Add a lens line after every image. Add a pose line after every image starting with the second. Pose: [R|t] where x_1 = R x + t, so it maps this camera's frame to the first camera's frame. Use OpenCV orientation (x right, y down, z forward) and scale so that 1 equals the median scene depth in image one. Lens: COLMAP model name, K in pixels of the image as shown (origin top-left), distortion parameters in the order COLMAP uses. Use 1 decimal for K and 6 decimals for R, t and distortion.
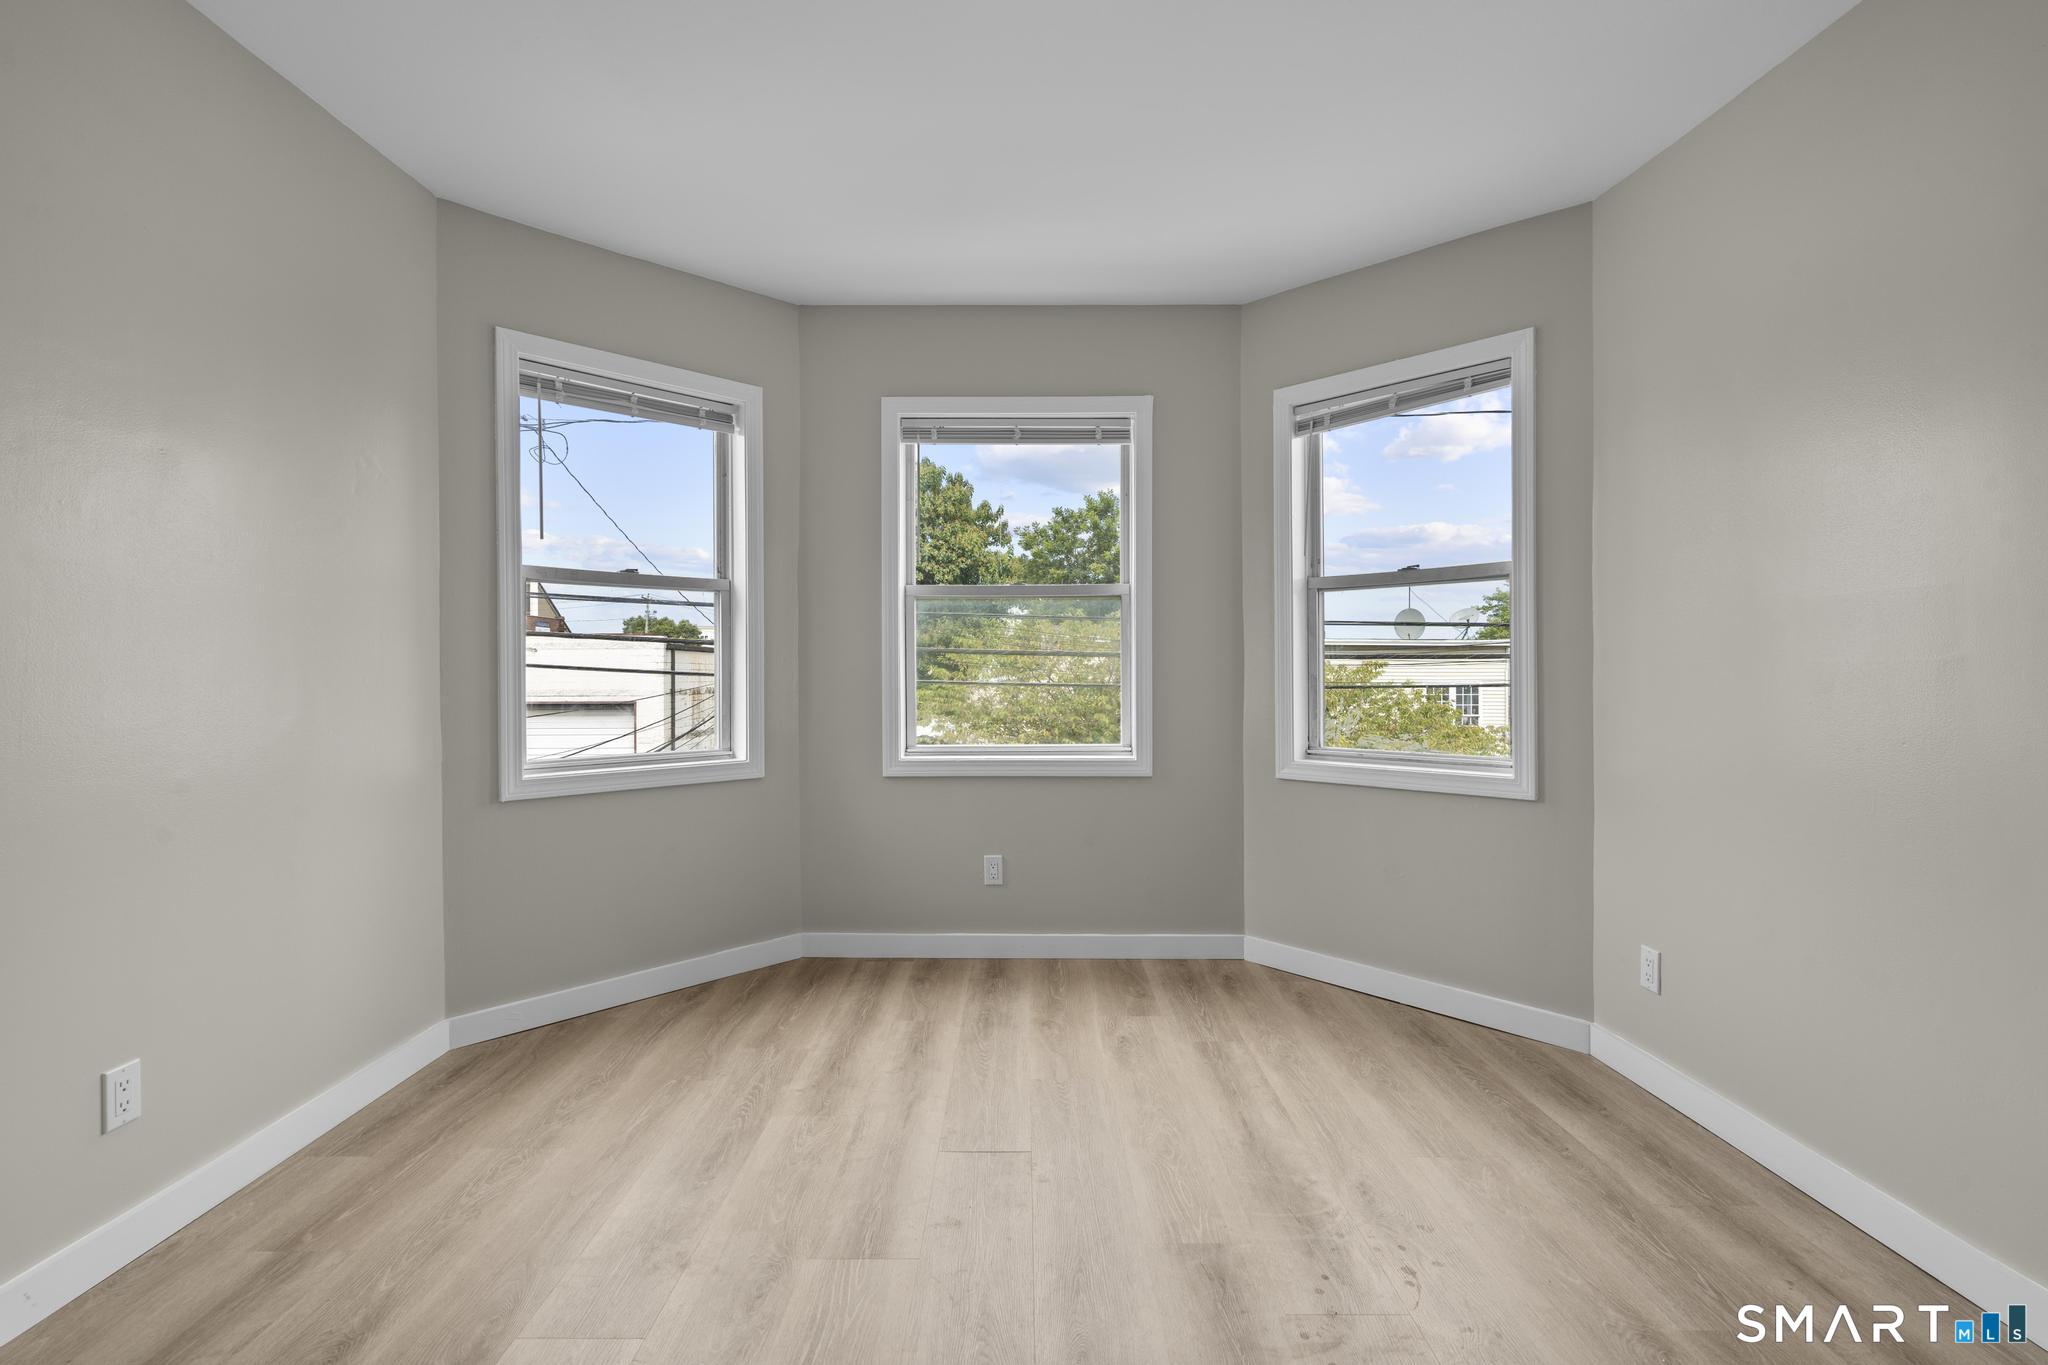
lens RADIAL K [[918.6, 0, 1021.9], [0, 918.6, 686.2], [0, 0, 1]] dist [-0.011577, 0.004575]
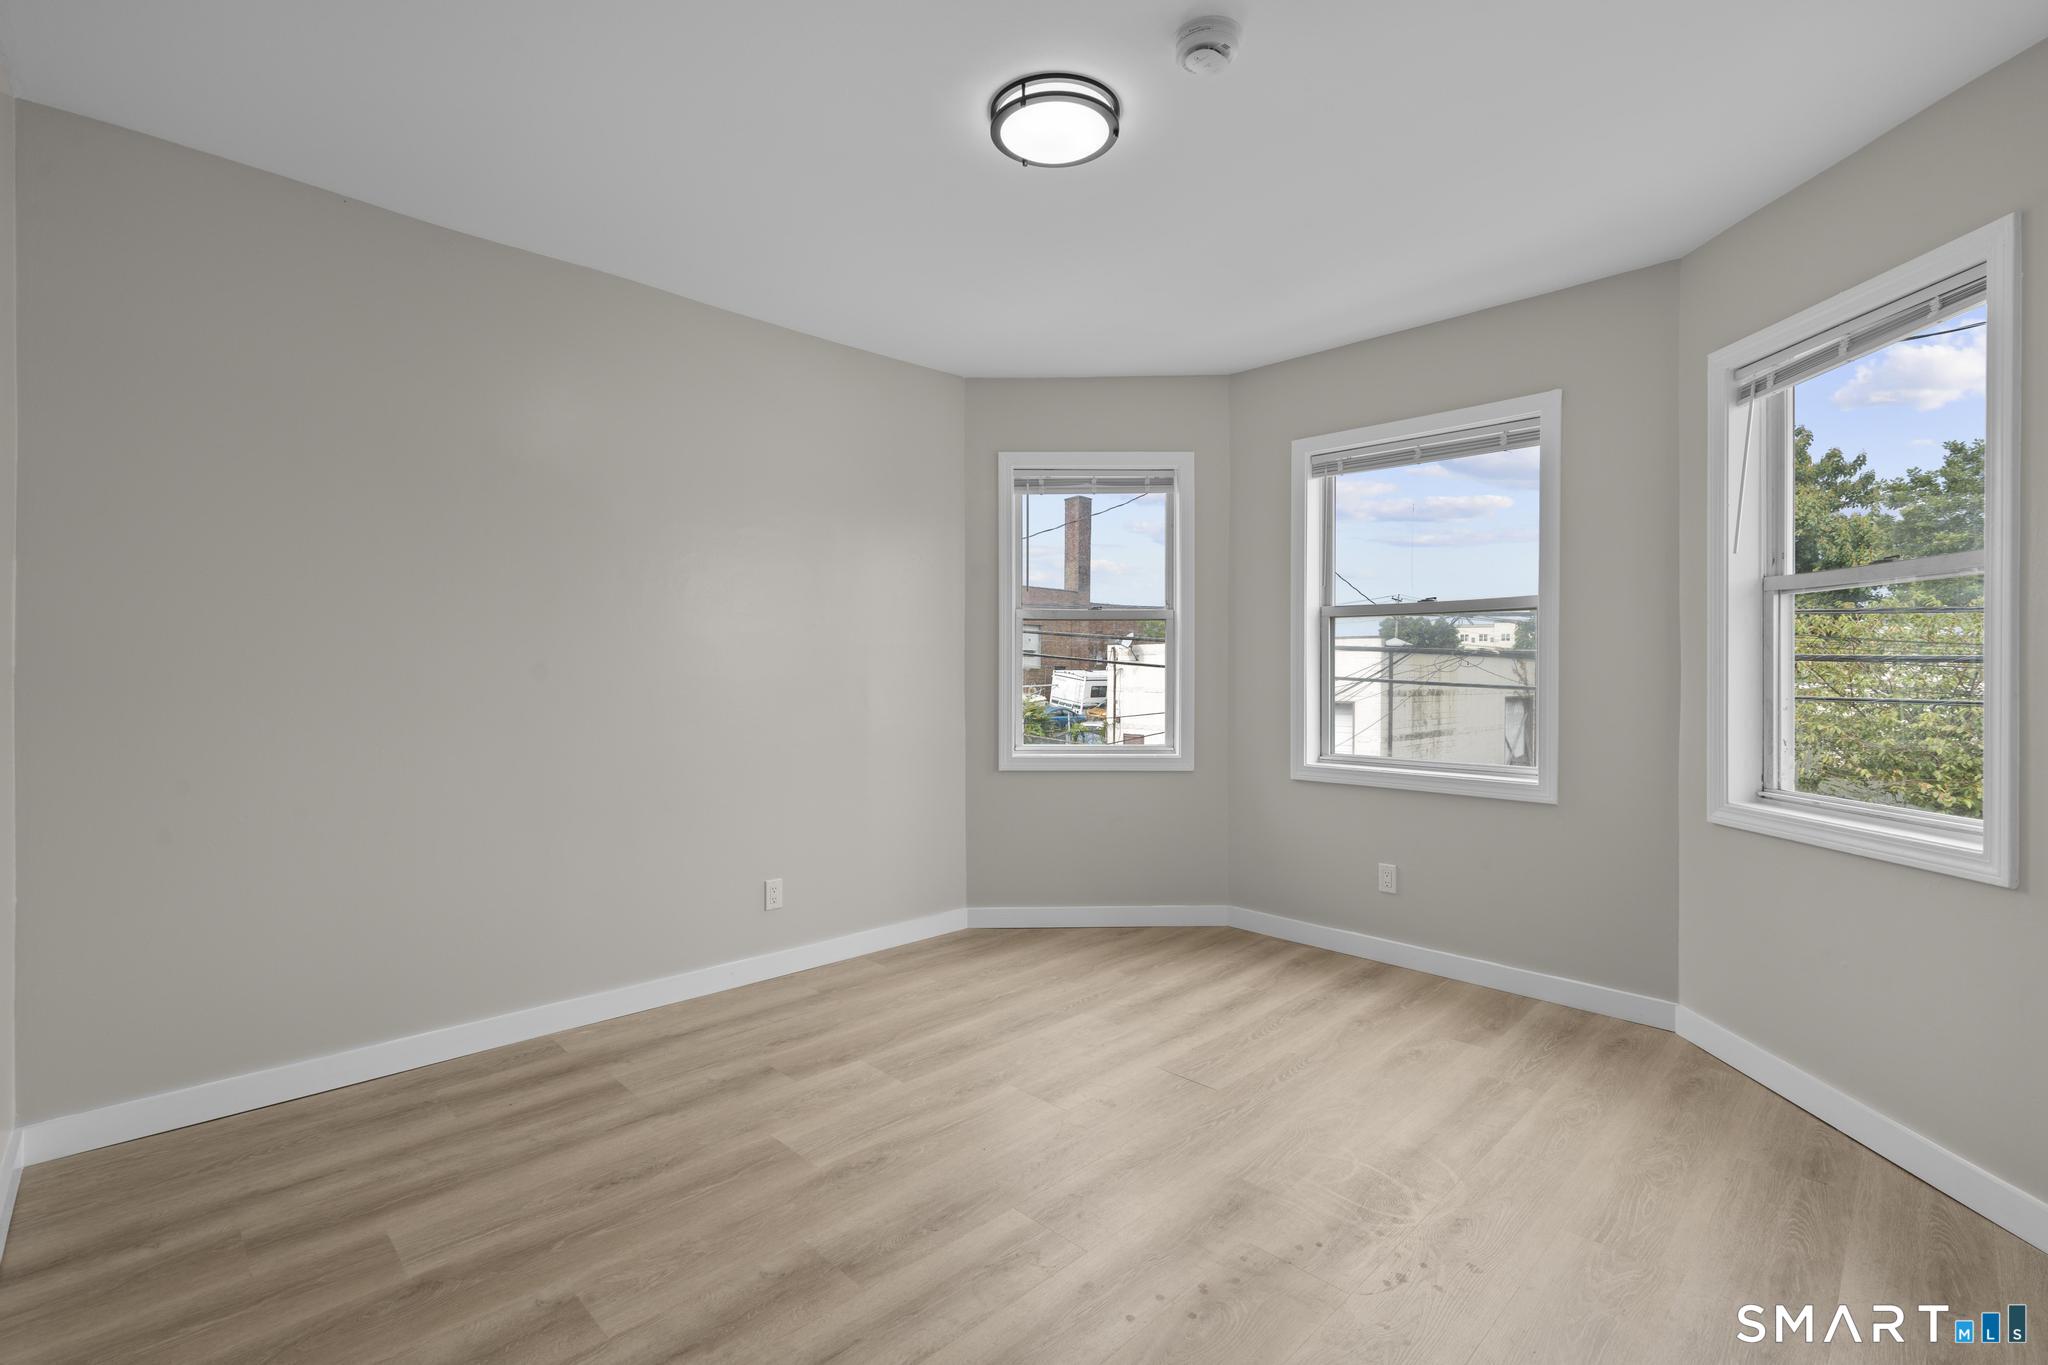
lens RADIAL K [[918.6, 0, 1020.1], [0, 918.6, 688.3], [0, 0, 1]] dist [-0.011577, 0.004575]
pose [[0.704401, 0.017969, -0.709574, 0.440699], [-0.016461, 0.999824, 0.008978, -0.018046], [0.709611, 0.005356, 0.704573, -0.024837]]
